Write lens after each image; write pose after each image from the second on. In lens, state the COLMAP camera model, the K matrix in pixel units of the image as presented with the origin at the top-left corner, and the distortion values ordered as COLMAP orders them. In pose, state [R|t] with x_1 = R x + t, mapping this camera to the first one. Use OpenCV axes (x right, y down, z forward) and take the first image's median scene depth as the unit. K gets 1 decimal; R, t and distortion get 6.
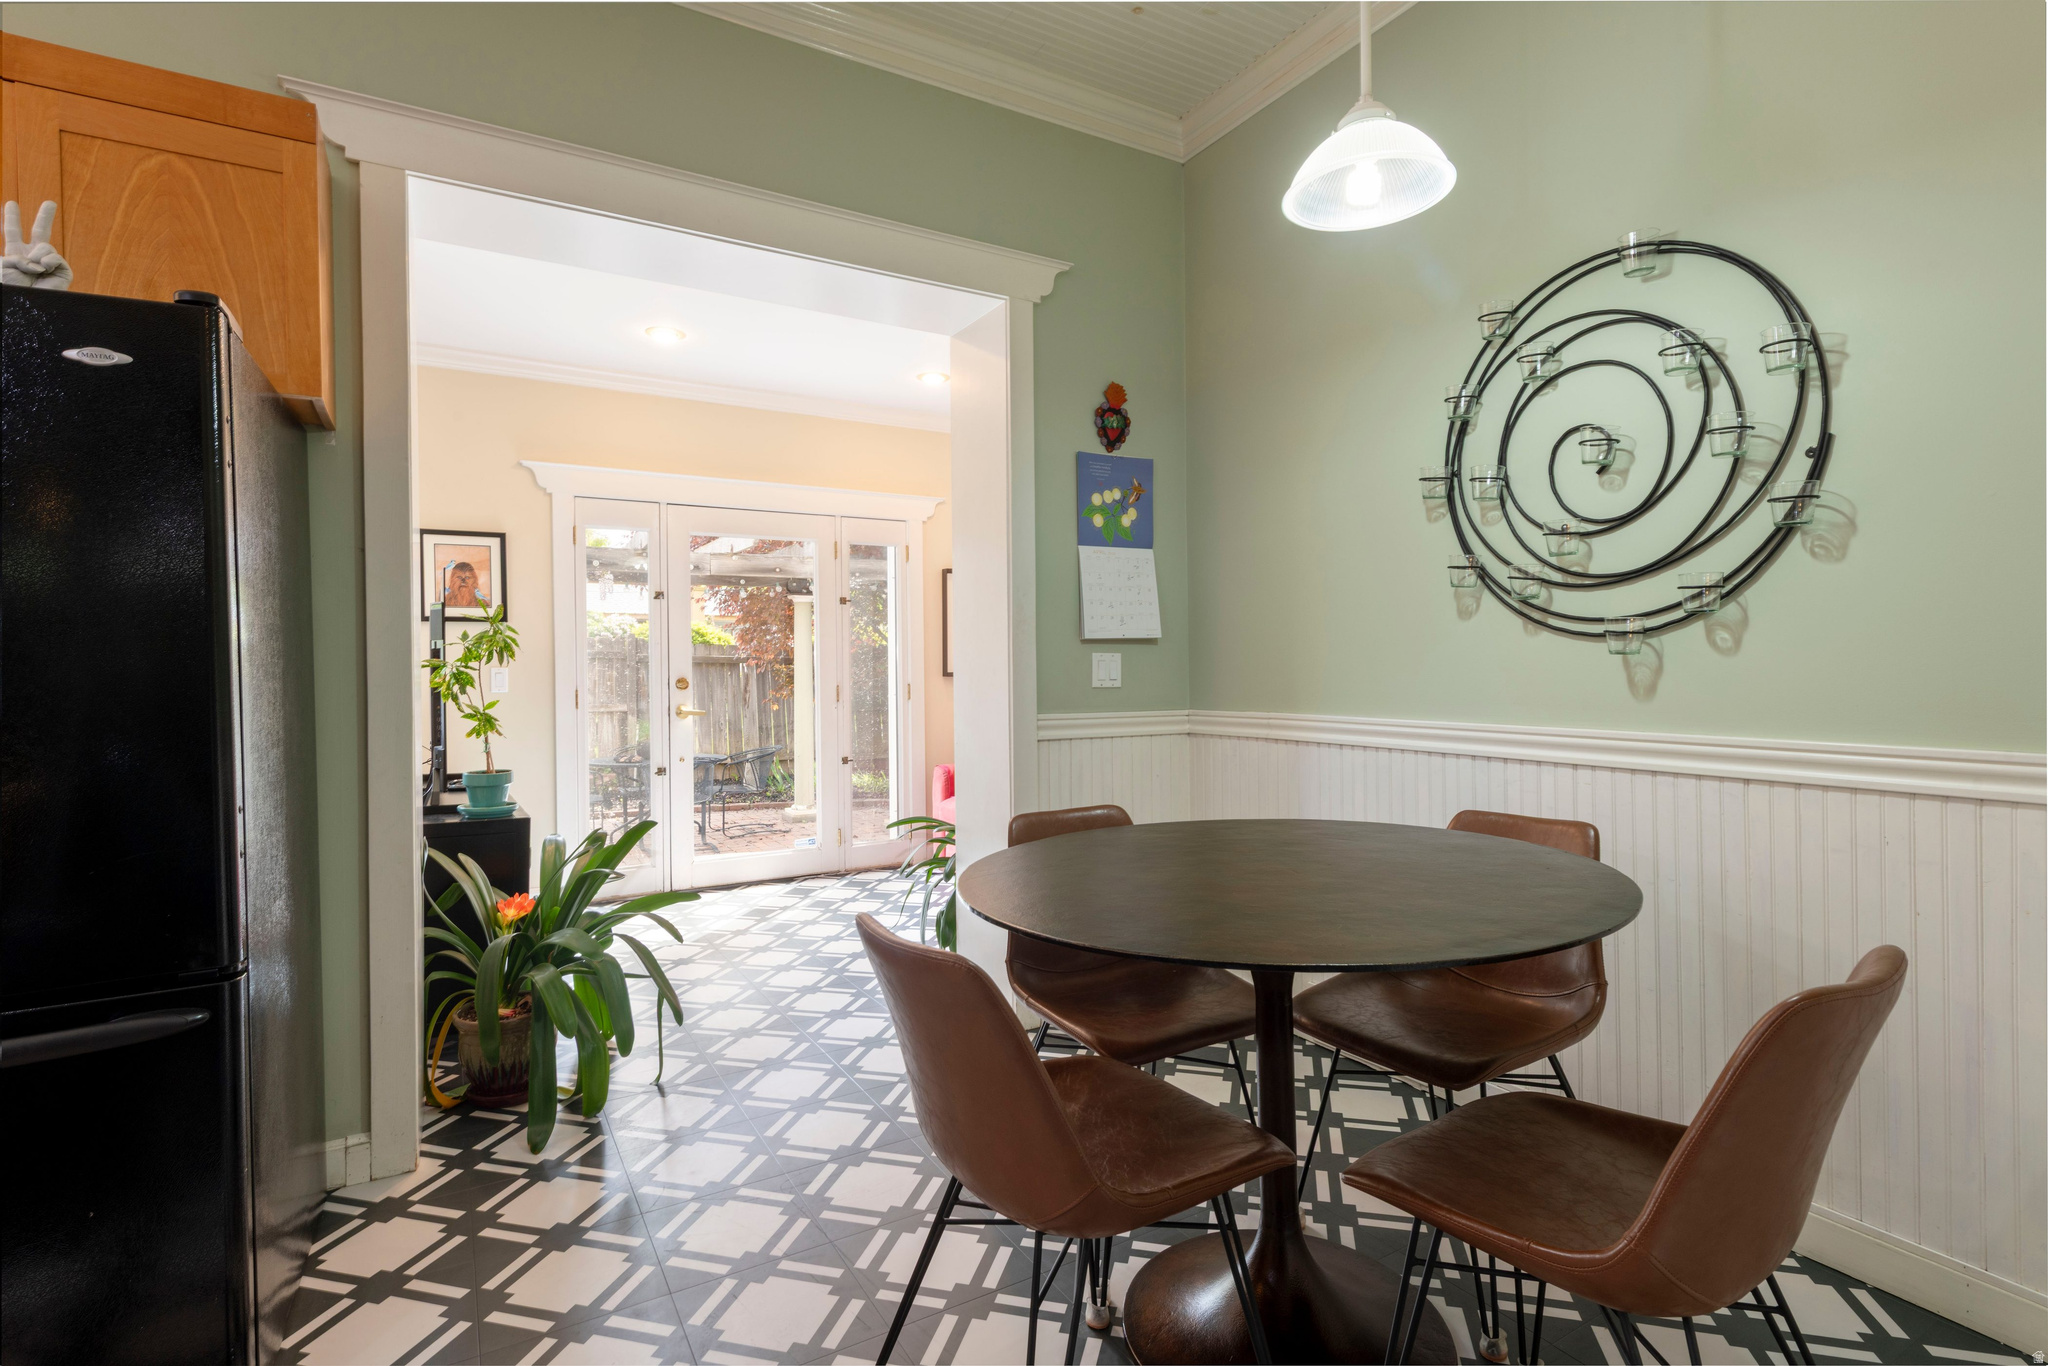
lens RADIAL K [[992.9, 0, 1027.6], [0, 992.9, 662.7], [0, 0, 1]] dist [0.002822, 0.000642]
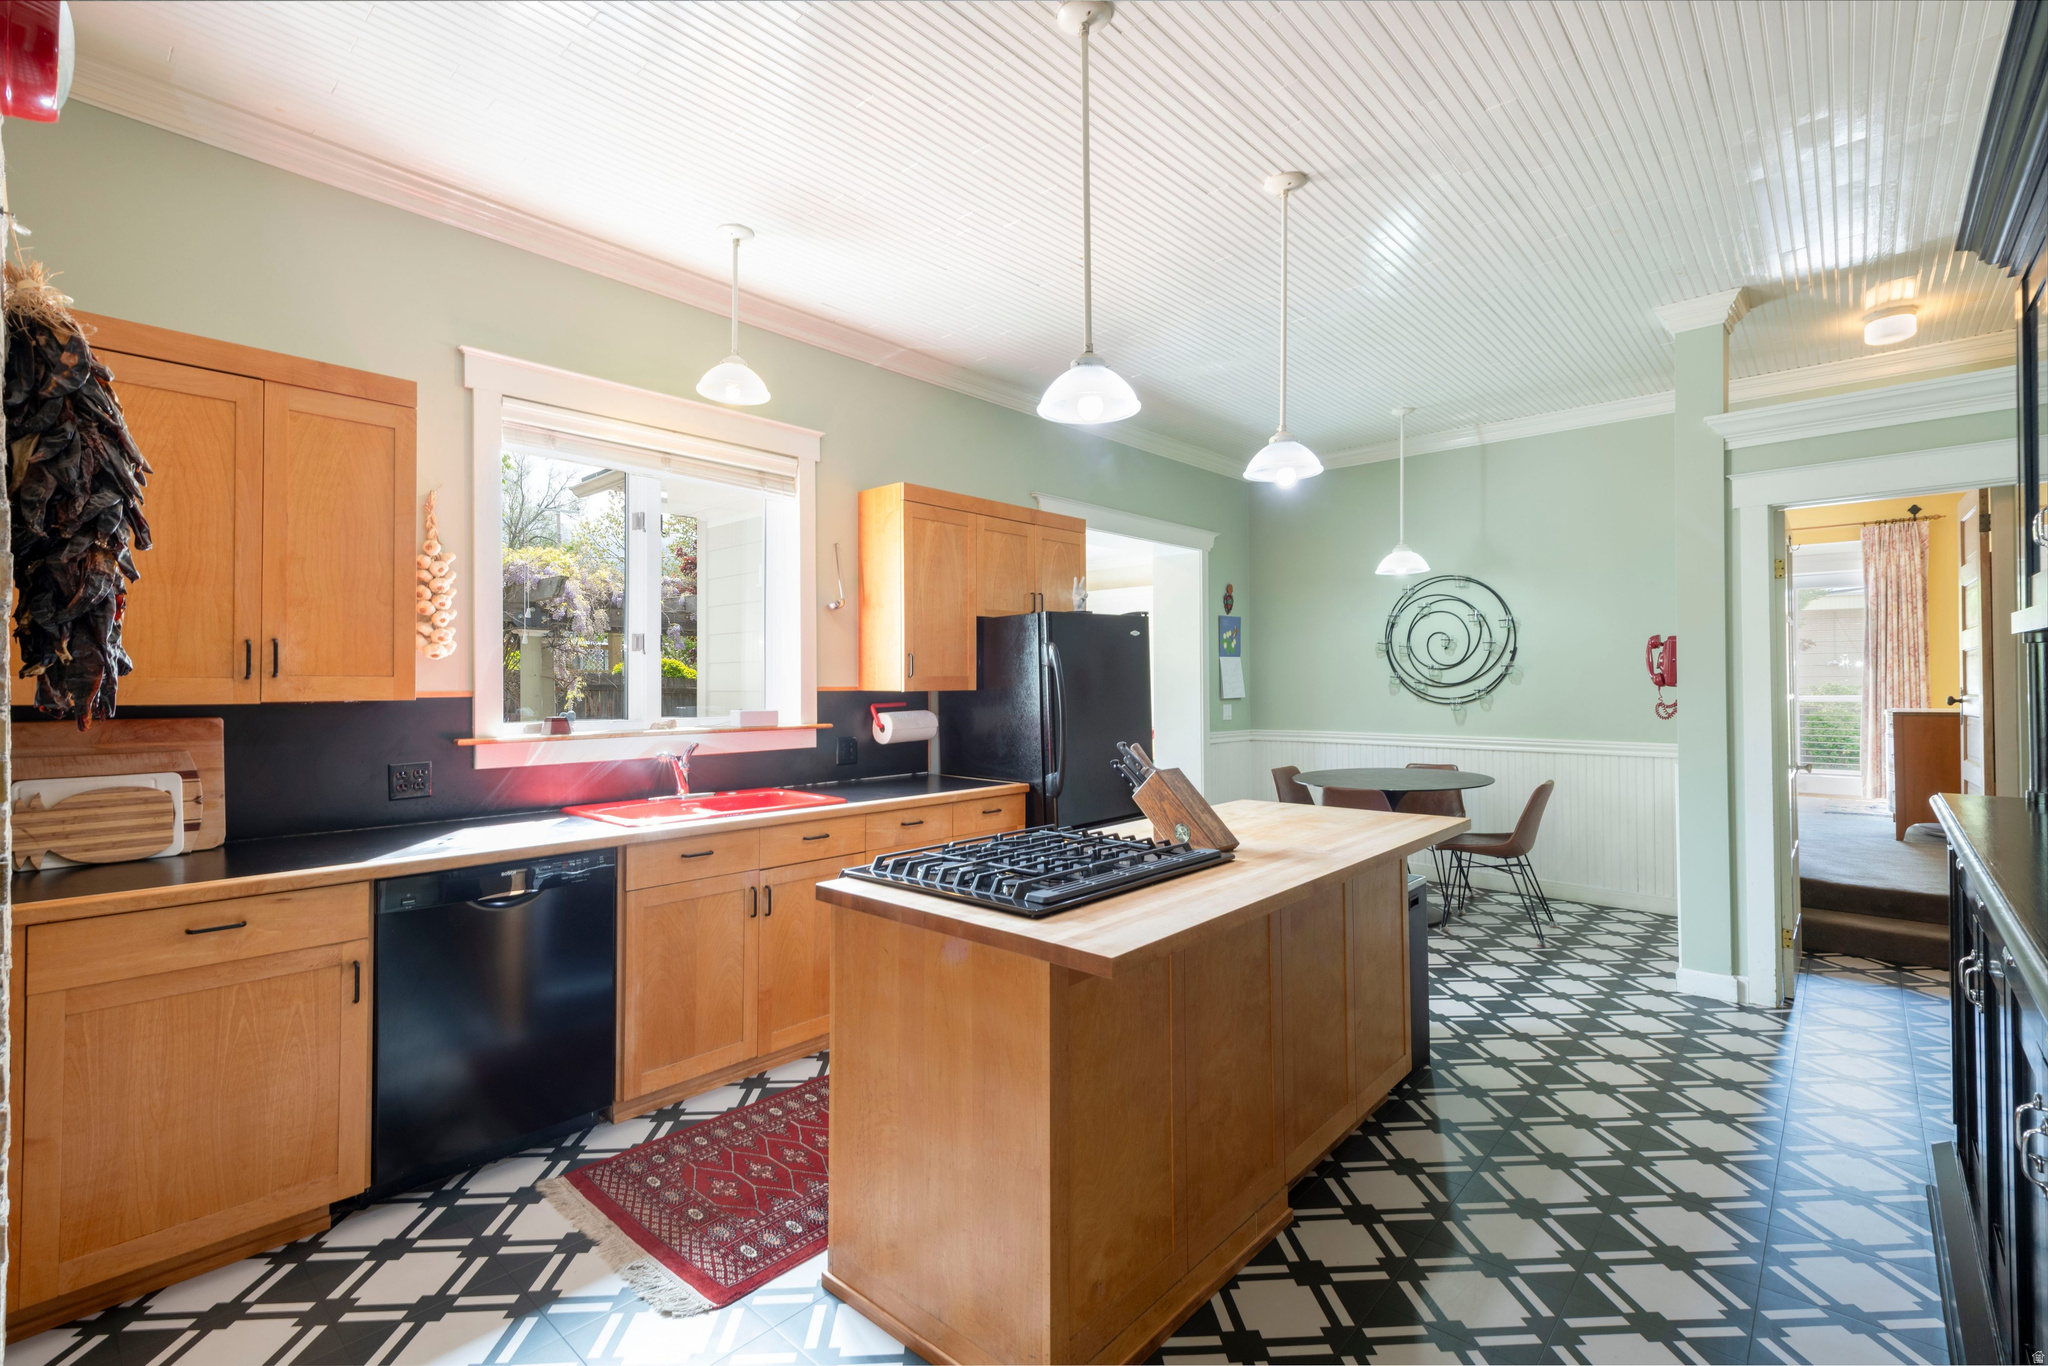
lens RADIAL K [[905.6, 0, 1031.9], [0, 905.6, 670.4], [0, 0, 1]] dist [0.008469, -0.000391]
pose [[0.952333, 0.008779, 0.304935, -1.102448], [-0.005153, 0.999906, -0.012695, -0.066270], [-0.305018, 0.010518, 0.952288, -0.931813]]
